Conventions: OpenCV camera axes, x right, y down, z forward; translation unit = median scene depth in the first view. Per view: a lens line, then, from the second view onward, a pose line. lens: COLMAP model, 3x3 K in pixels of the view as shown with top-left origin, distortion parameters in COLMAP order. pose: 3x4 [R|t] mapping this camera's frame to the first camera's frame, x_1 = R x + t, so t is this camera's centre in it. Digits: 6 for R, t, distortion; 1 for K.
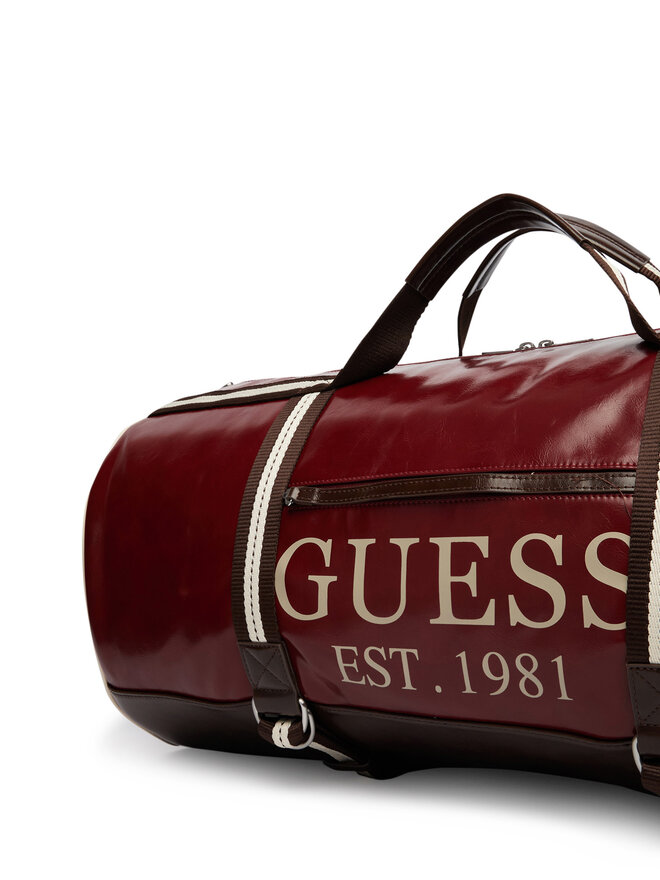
lens RADIAL K [[1044.2, 0, 332.2], [0, 1044.2, 442.1], [0, 0, 1]] dist [-0.087407, 0.000000]
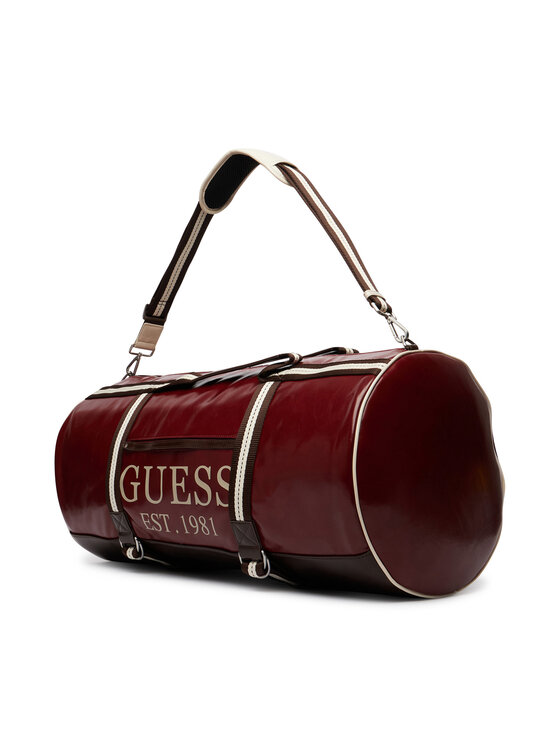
lens RADIAL K [[958.3, 0, 280.2], [0, 958.3, 372.8], [0, 0, 1]] dist [-0.310037, 0.000000]
pose [[0.986174, -0.042297, -0.160224, 0.651434], [0.050497, 0.997596, 0.047458, -0.192117], [0.157832, -0.054893, 0.985939, -0.968443]]
